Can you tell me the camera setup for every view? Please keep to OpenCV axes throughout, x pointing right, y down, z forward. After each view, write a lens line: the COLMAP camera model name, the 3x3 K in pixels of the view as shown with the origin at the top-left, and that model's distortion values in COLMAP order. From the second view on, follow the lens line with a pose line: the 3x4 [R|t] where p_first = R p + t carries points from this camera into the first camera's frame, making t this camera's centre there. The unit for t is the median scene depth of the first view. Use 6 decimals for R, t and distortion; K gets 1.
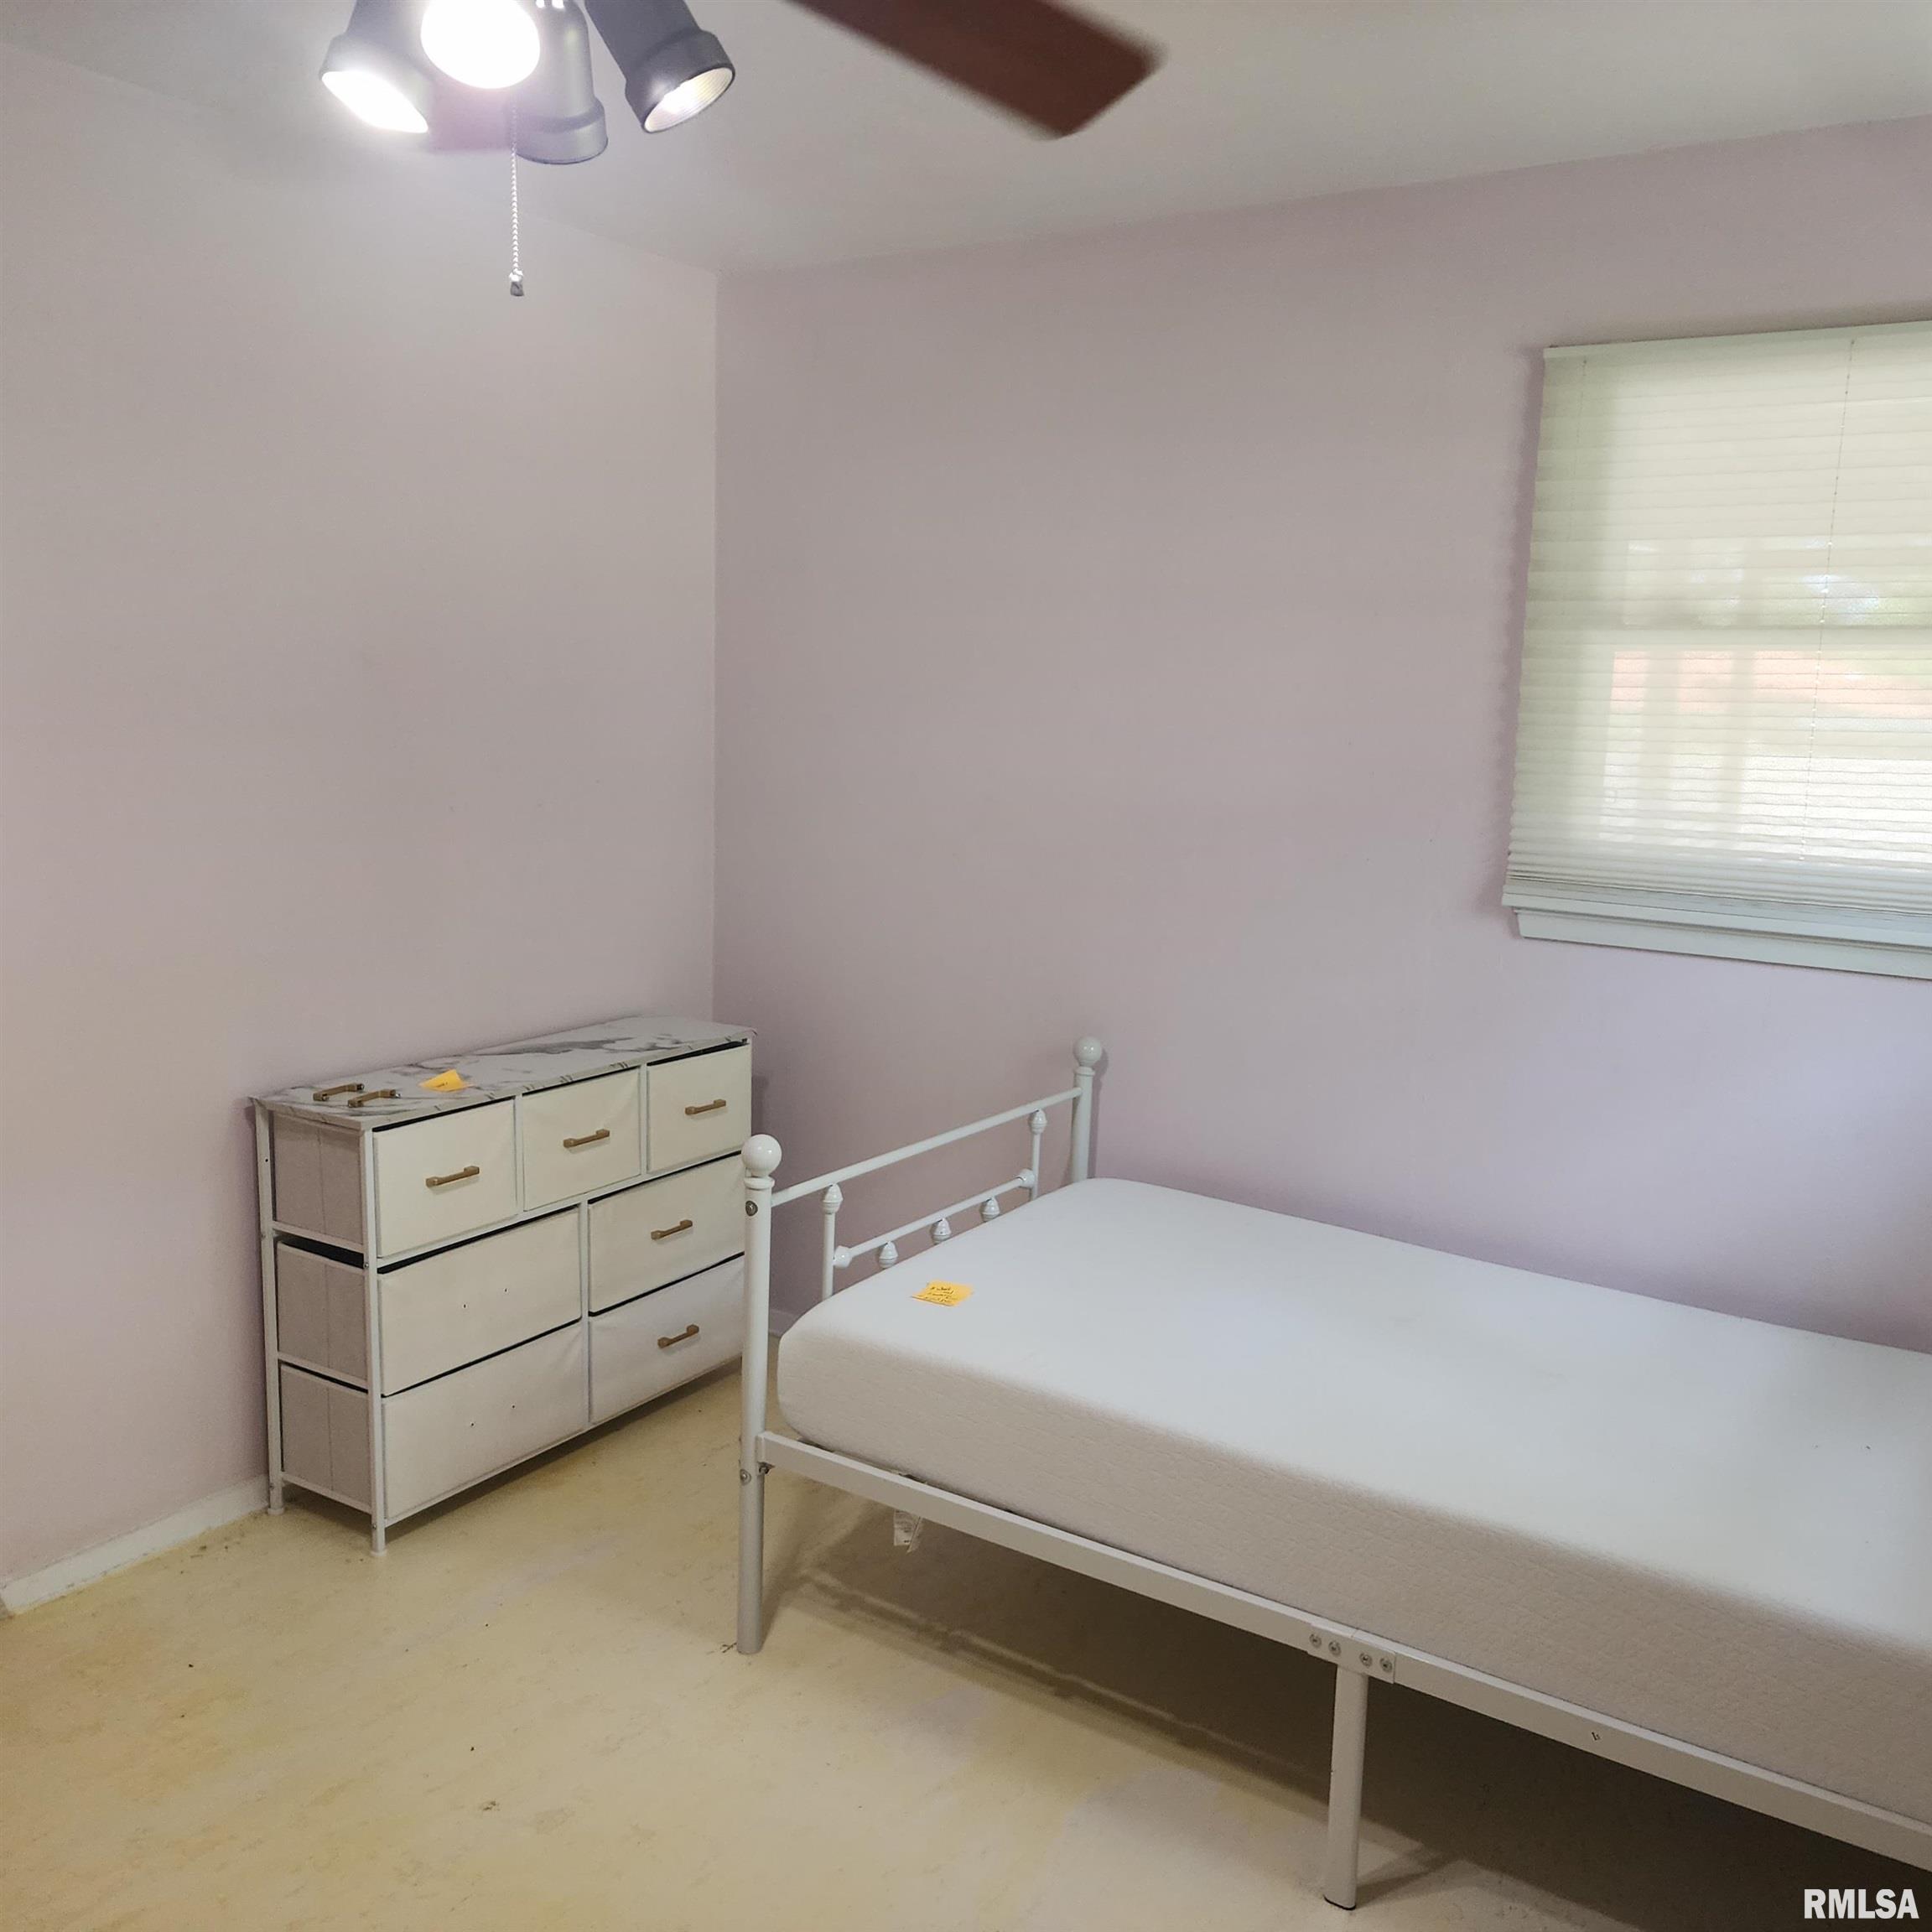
lens RADIAL K [[1797.9, 0, 966.0], [0, 1797.9, 966.0], [0, 0, 1]] dist [0.051264, -0.009928]
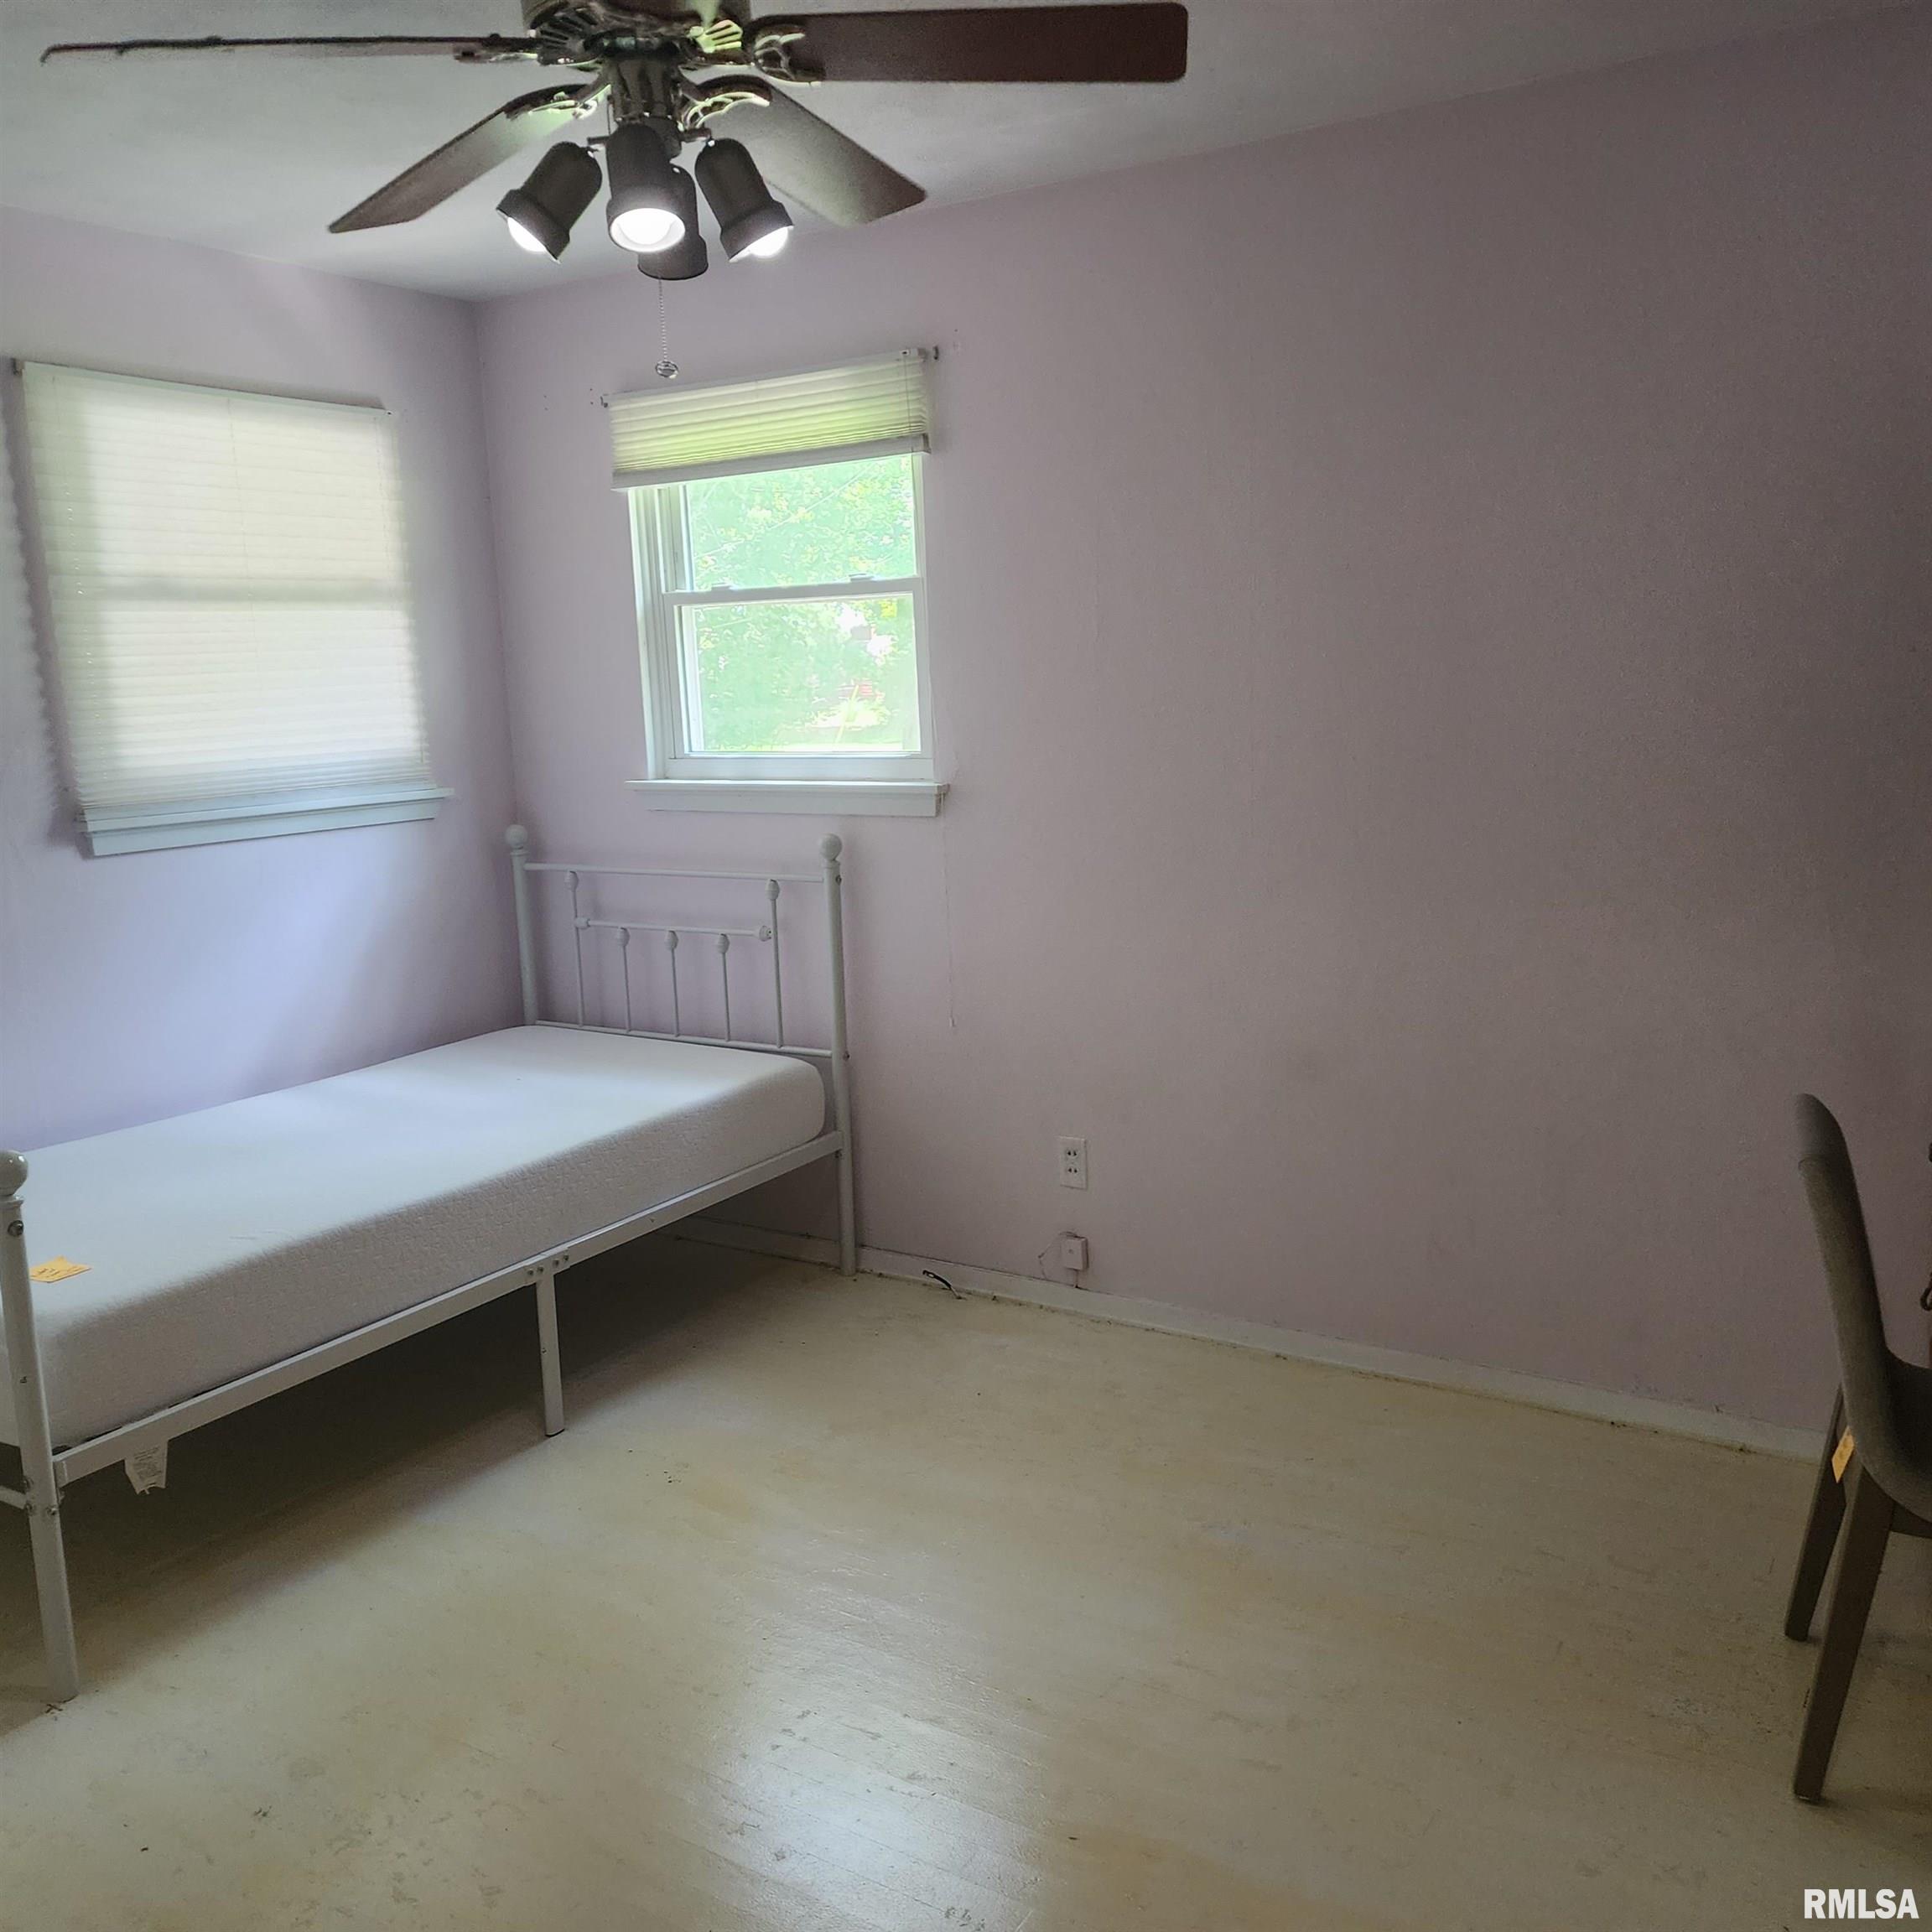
lens RADIAL K [[1676.4, 0, 988.3], [0, 1676.4, 972.8], [0, 0, 1]] dist [0.115959, -0.138314]
pose [[-0.014751, -0.211328, 0.977304, -0.886808], [0.201243, 0.956782, 0.209928, -0.065035], [-0.979430, 0.199772, 0.028415, 0.424777]]
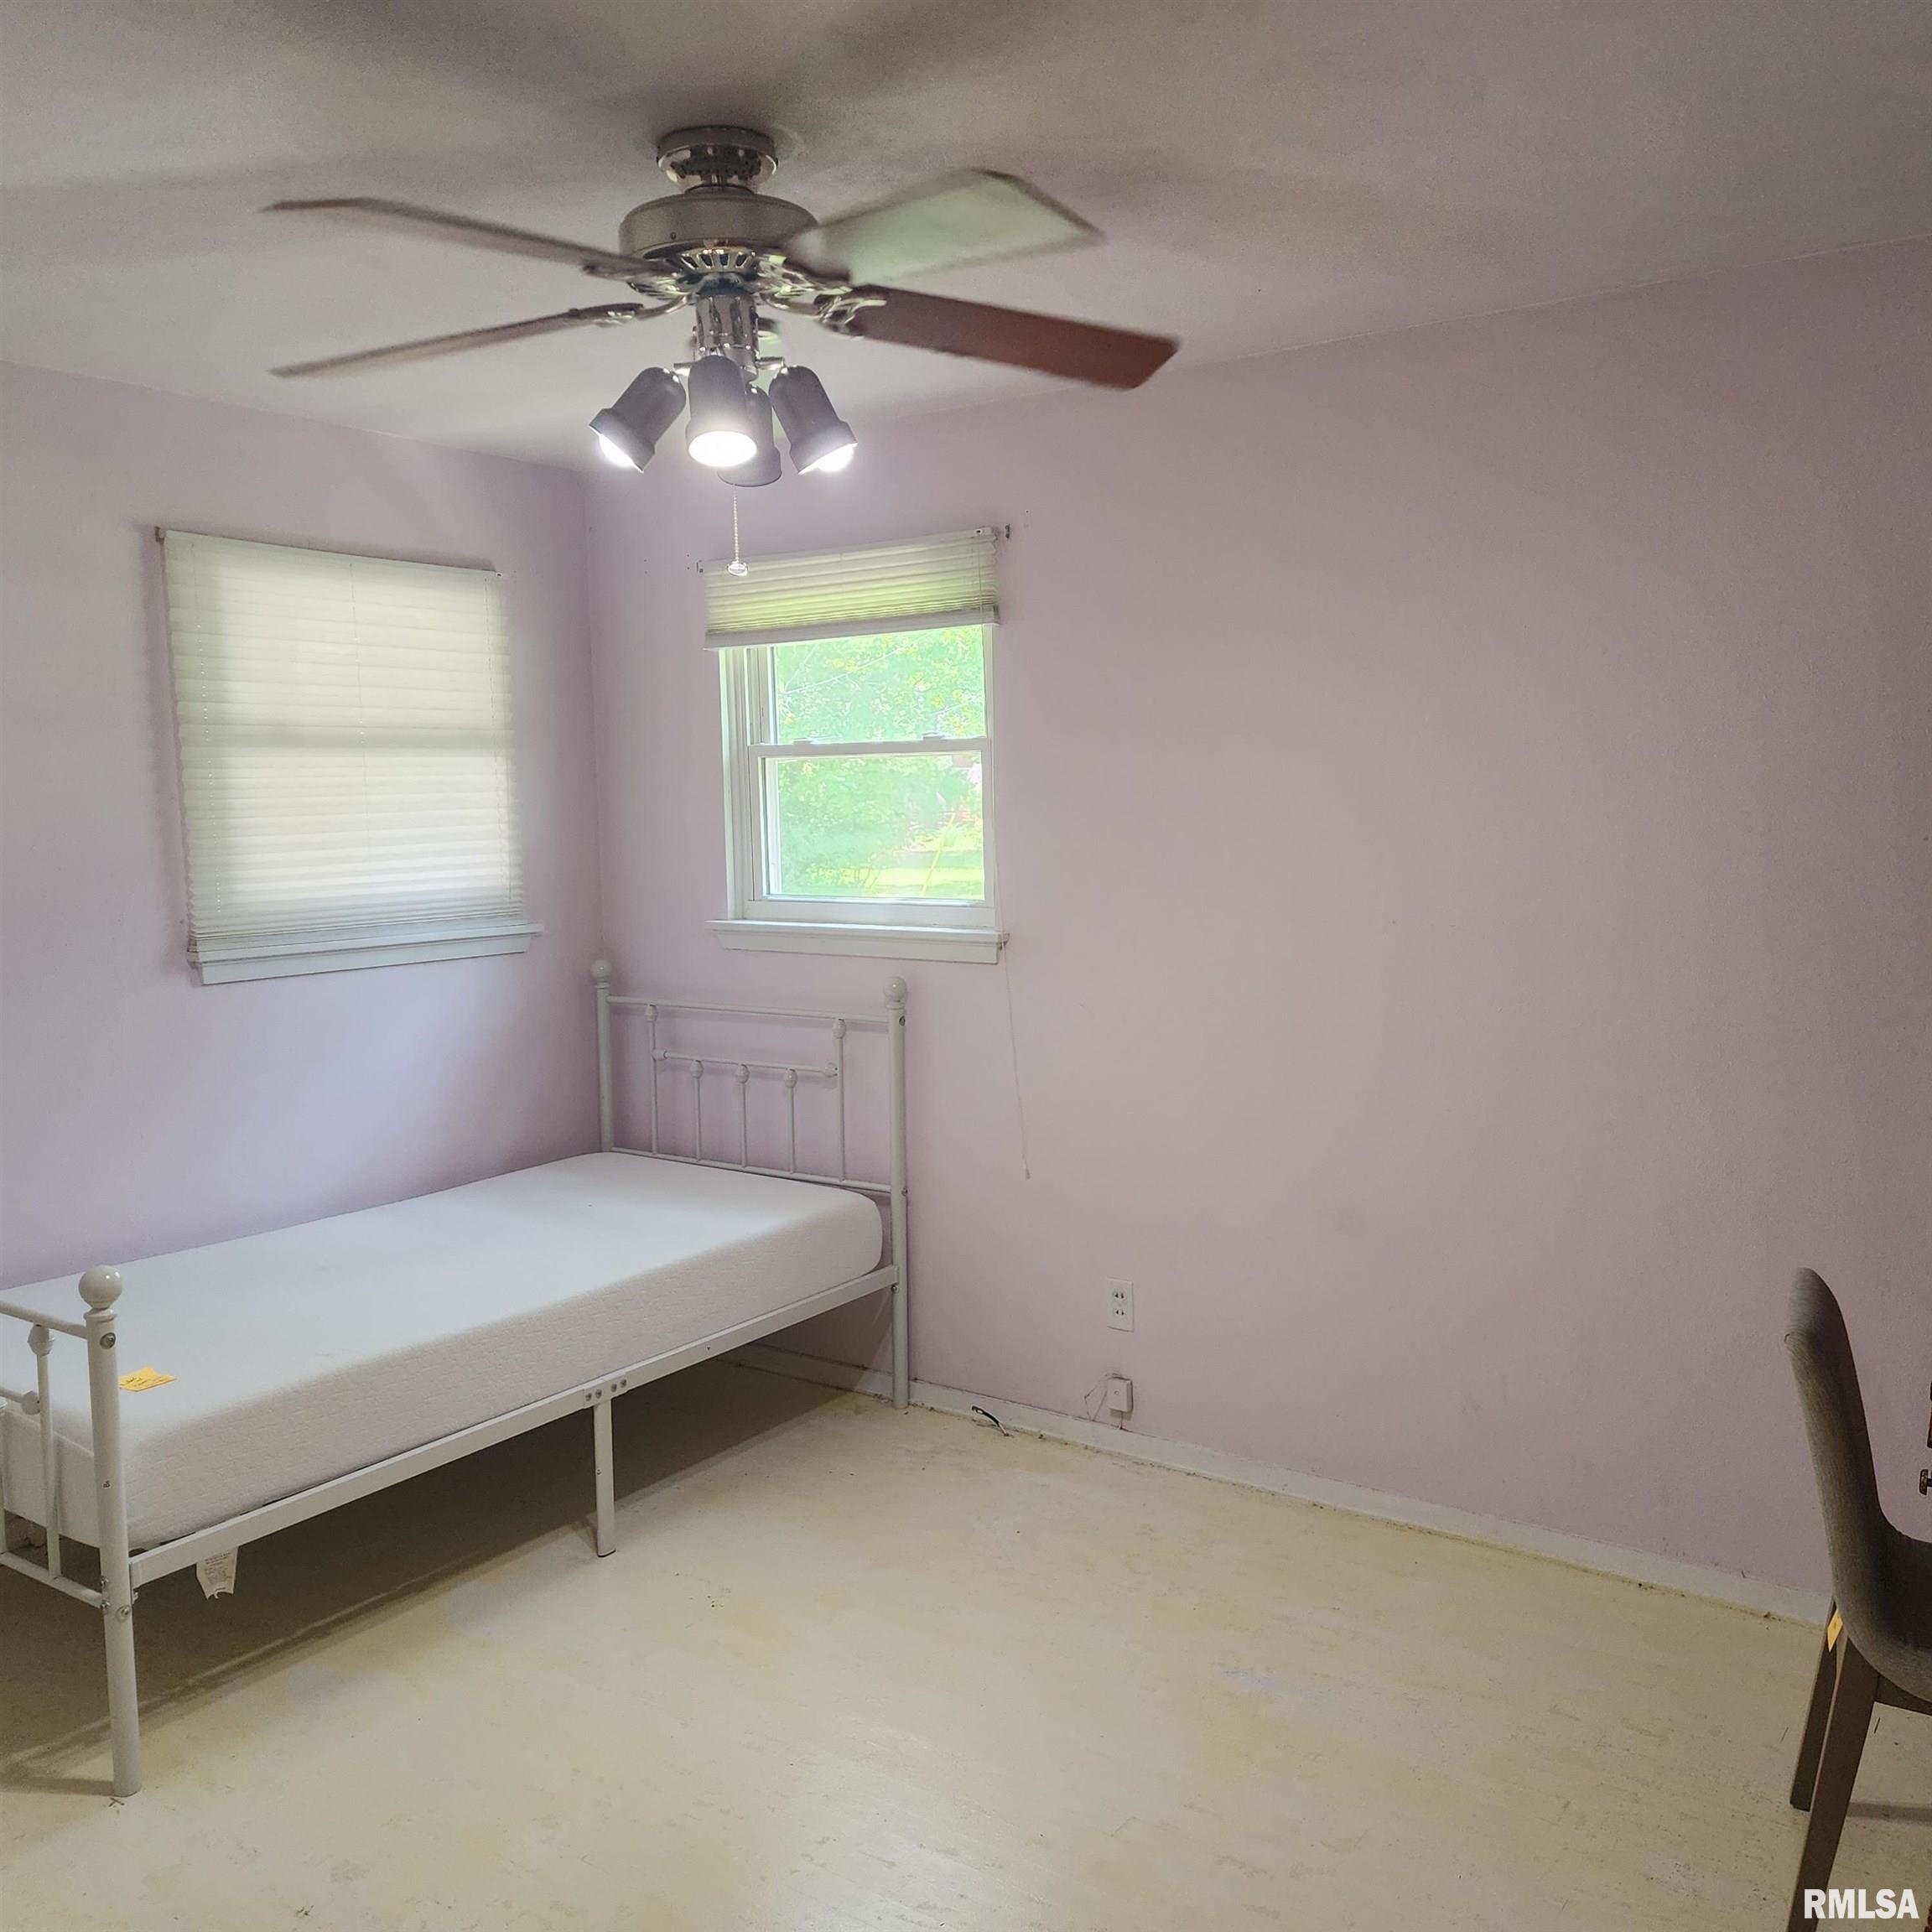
lens RADIAL K [[1674.7, 0, 1017.7], [0, 1674.7, 1005.1], [0, 0, 1]] dist [0.077327, -0.072440]
pose [[0.026840, -0.155805, 0.987423, -0.925768], [0.181560, 0.972110, 0.148453, -0.081109], [-0.983014, 0.175292, 0.054379, 0.393111]]
